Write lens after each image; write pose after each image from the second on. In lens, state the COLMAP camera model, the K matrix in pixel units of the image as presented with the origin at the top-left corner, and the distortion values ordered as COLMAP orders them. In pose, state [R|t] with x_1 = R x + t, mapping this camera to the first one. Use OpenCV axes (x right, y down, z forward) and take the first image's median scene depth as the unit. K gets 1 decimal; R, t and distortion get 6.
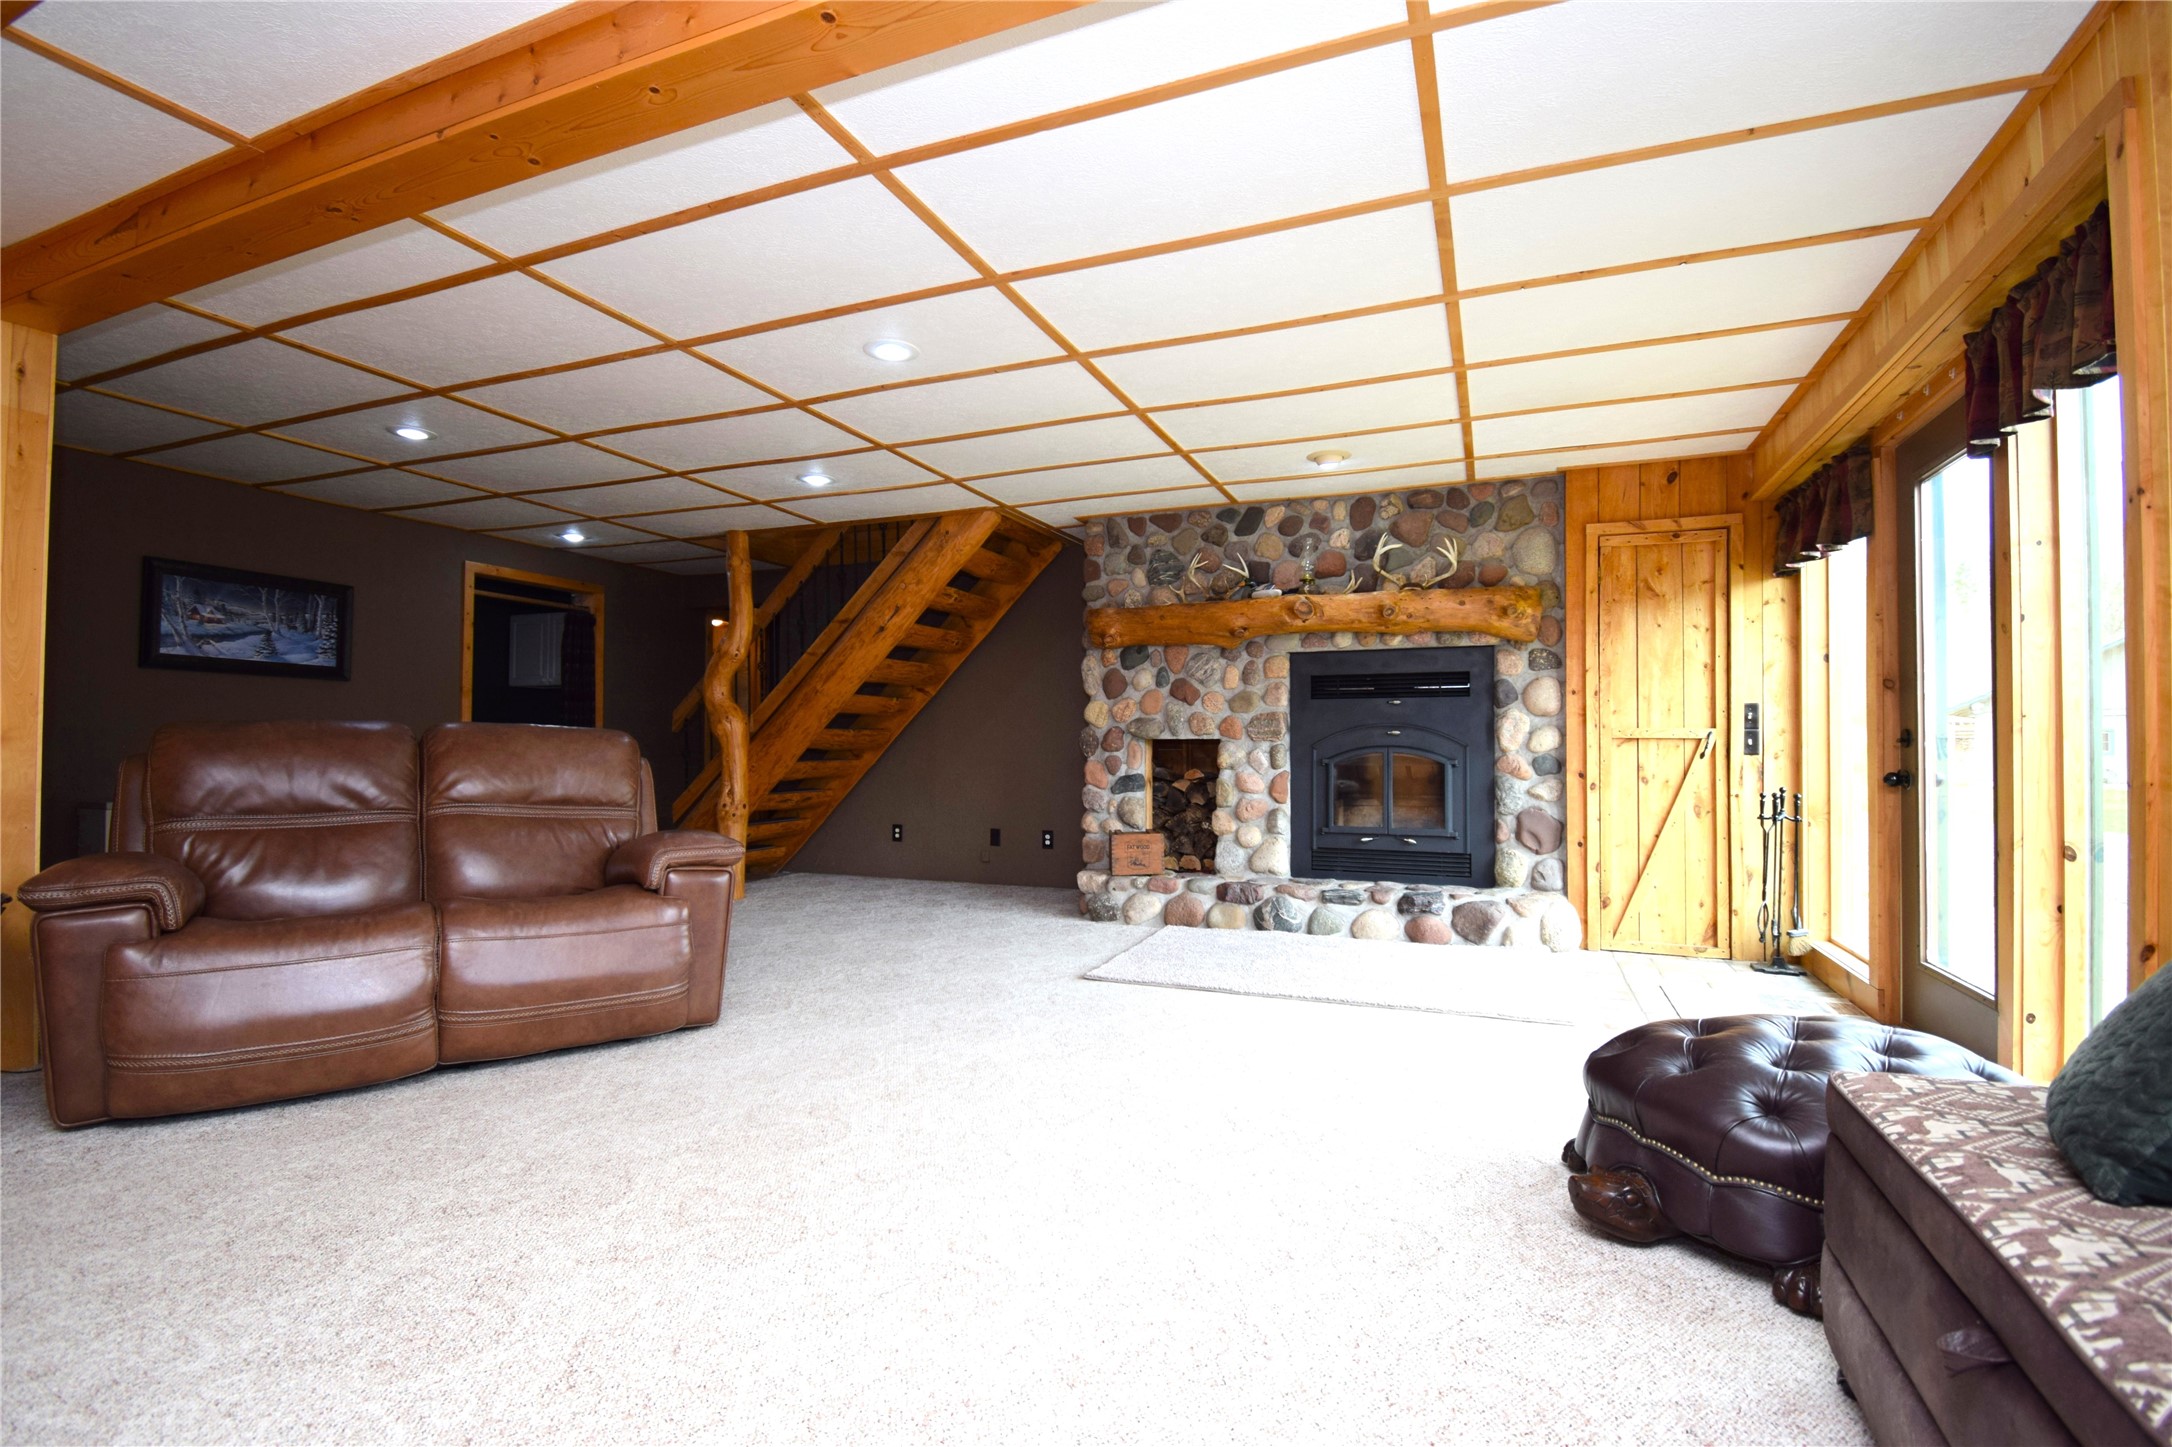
lens RADIAL K [[962.6, 0, 1086.0], [0, 962.6, 723.5], [0, 0, 1]] dist [0.031351, -0.028094]
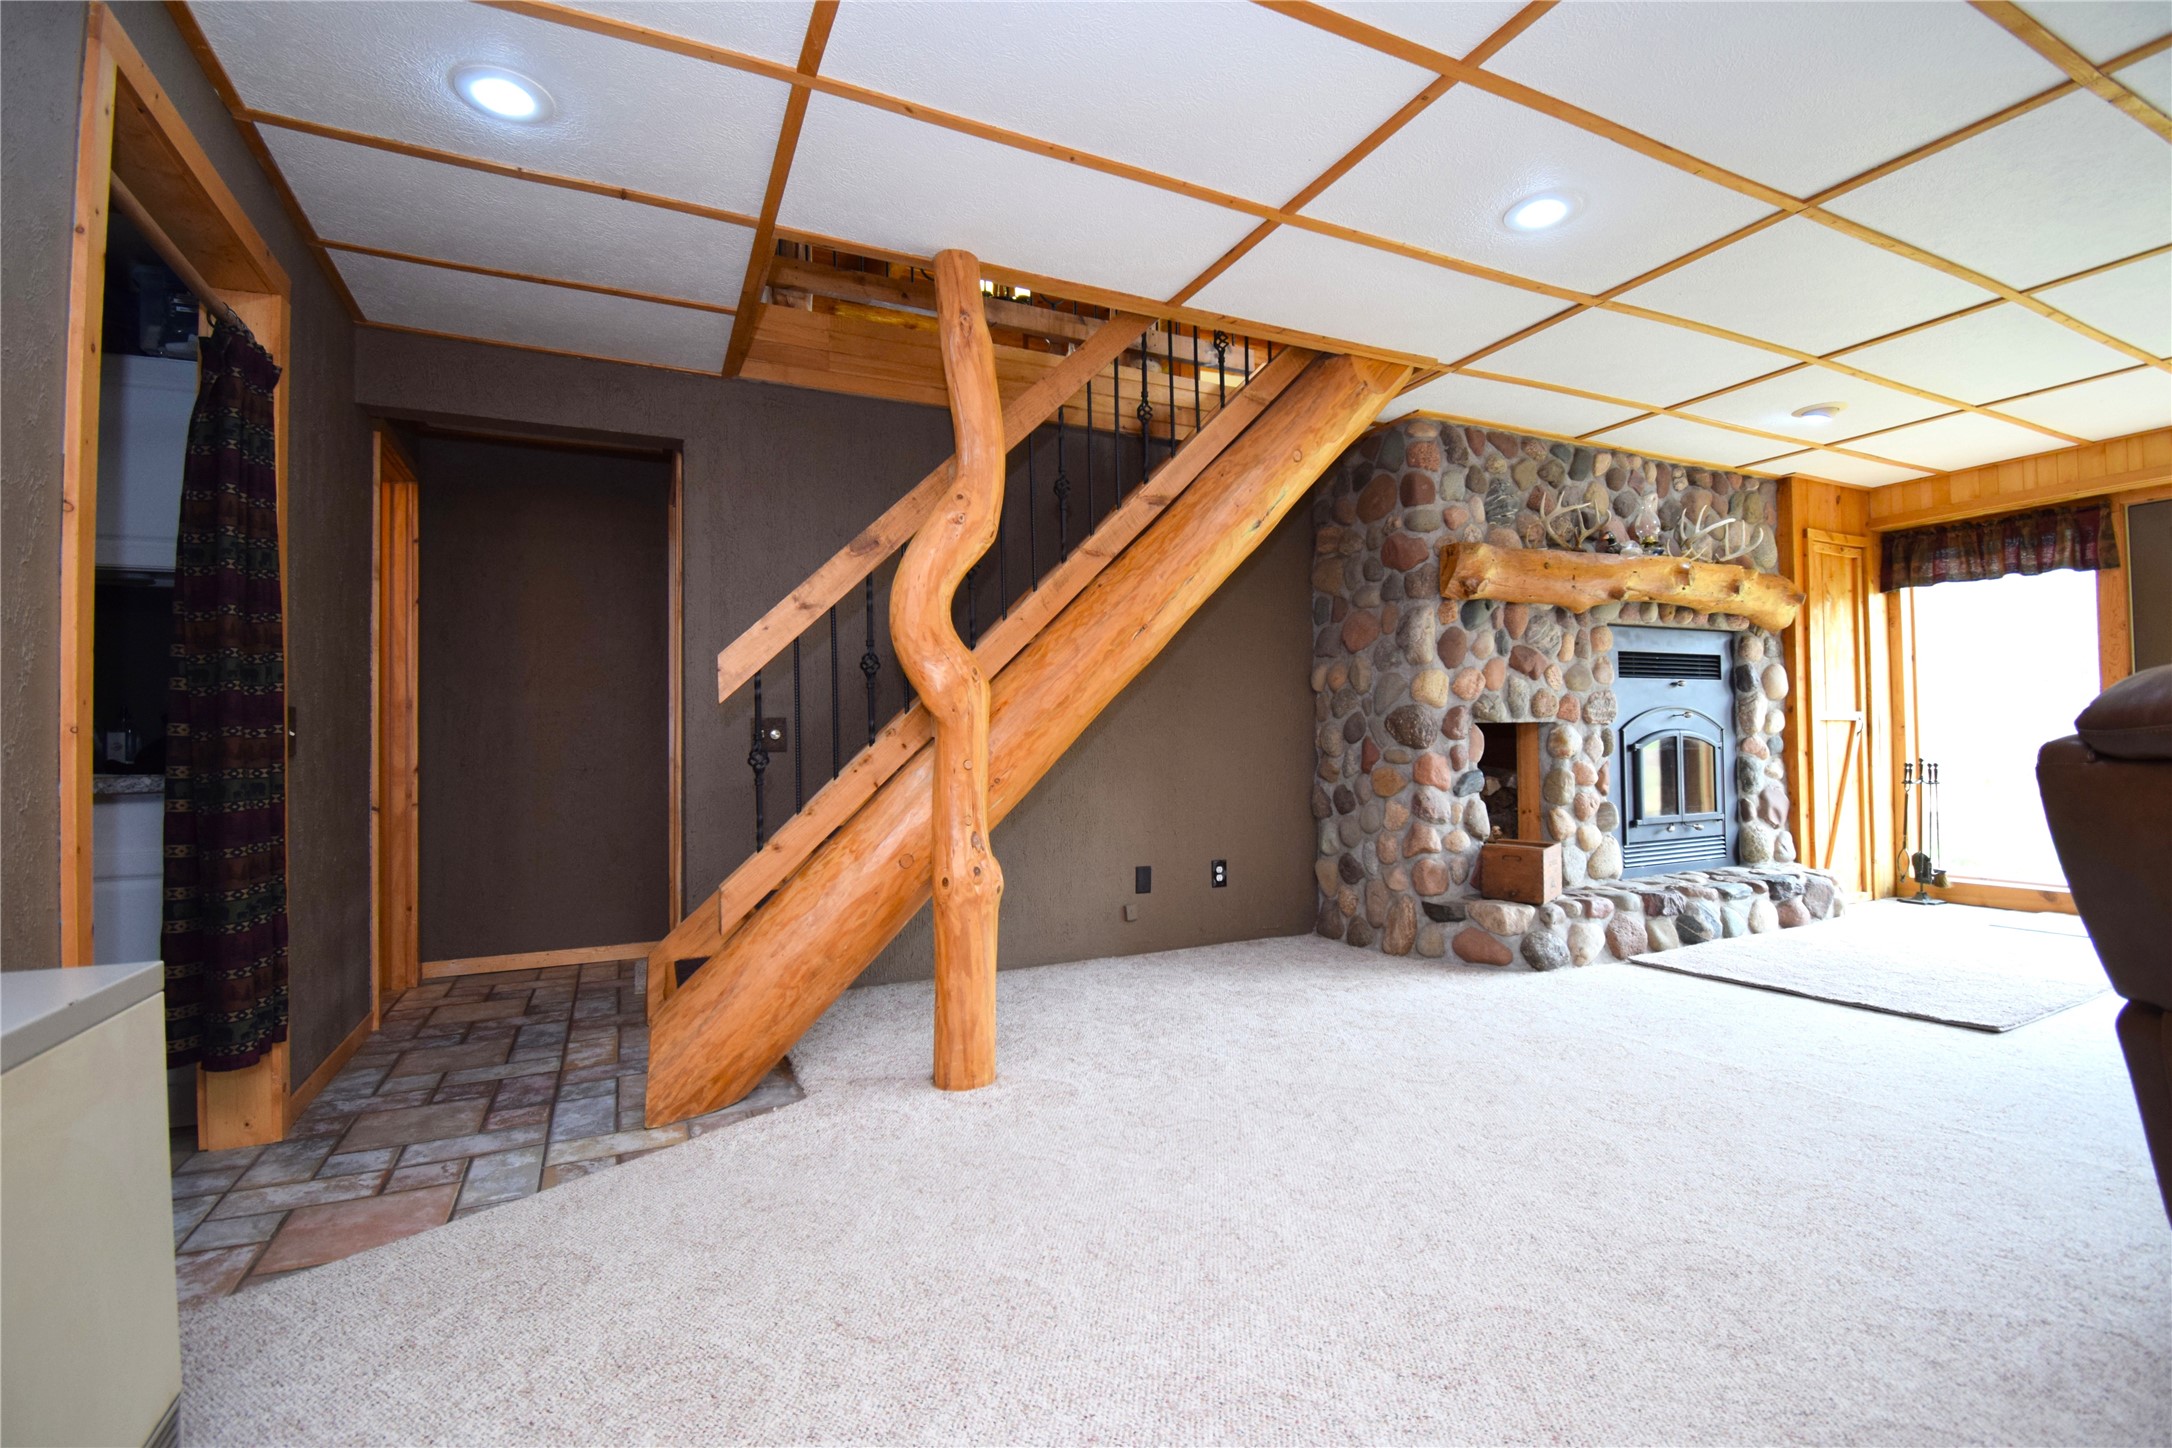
lens RADIAL K [[962.6, 0, 1086.0], [0, 962.6, 724.0], [0, 0, 1]] dist [0.031351, -0.028094]
pose [[0.670378, 0.004551, 0.742006, -0.727510], [0.000987, 0.999975, -0.007025, 0.022776], [-0.742019, 0.005442, 0.670357, 0.728763]]
